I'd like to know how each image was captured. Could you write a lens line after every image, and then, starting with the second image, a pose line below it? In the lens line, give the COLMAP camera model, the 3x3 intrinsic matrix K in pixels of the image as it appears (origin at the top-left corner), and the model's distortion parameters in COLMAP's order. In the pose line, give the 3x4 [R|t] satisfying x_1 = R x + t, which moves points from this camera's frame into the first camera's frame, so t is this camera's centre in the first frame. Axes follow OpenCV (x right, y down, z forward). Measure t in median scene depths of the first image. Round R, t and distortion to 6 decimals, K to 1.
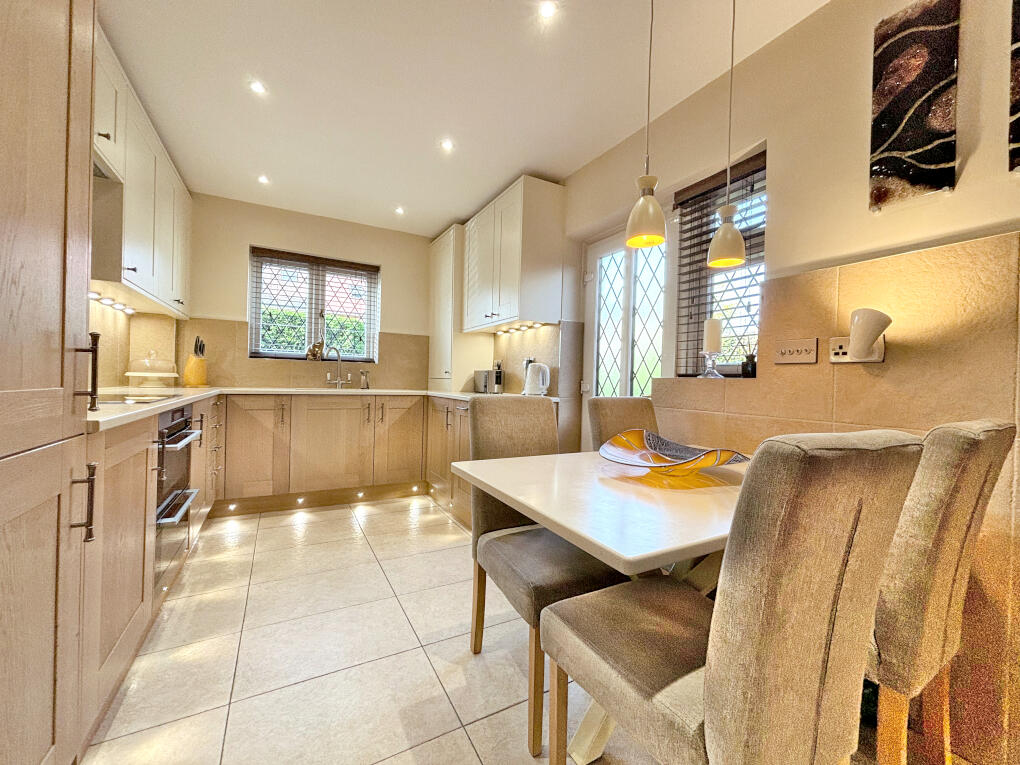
lens RADIAL K [[409.8, 0, 510.5], [0, 409.8, 382.9], [0, 0, 1]] dist [-0.000788, 0.000024]
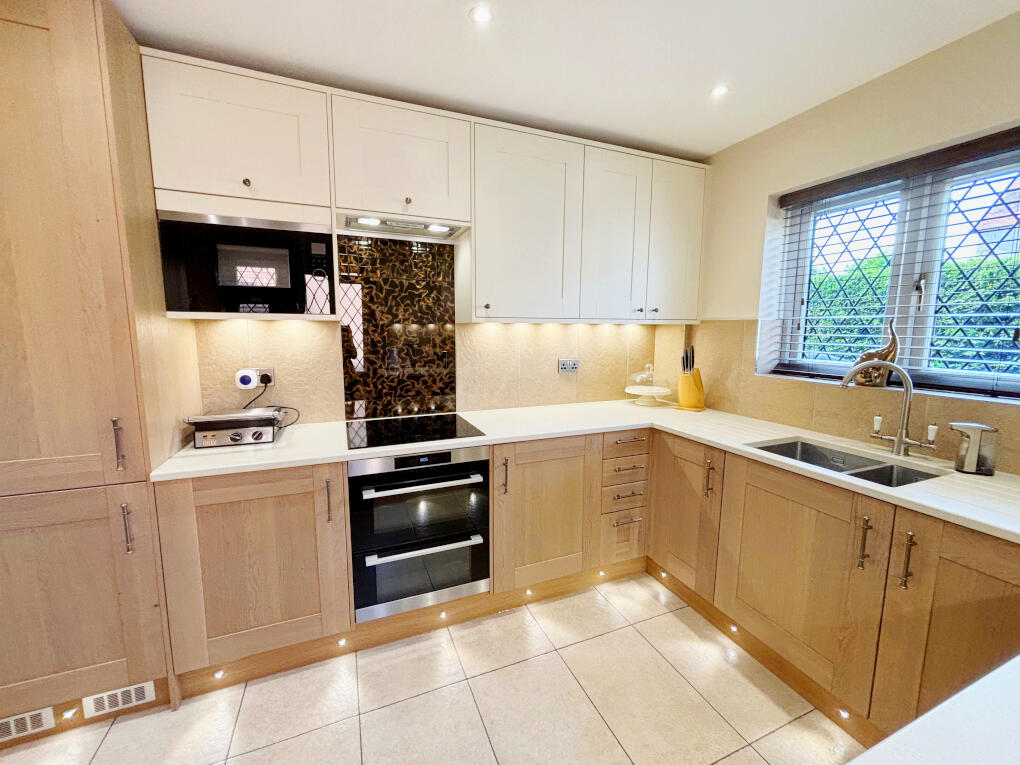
lens RADIAL K [[409.8, 0, 509.8], [0, 409.8, 385.4], [0, 0, 1]] dist [-0.000788, 0.000024]
pose [[-0.105669, 0.113150, -0.987943, 0.063898], [-0.010992, 0.993312, 0.114940, -0.118217], [0.994341, 0.023005, -0.103719, 0.688197]]
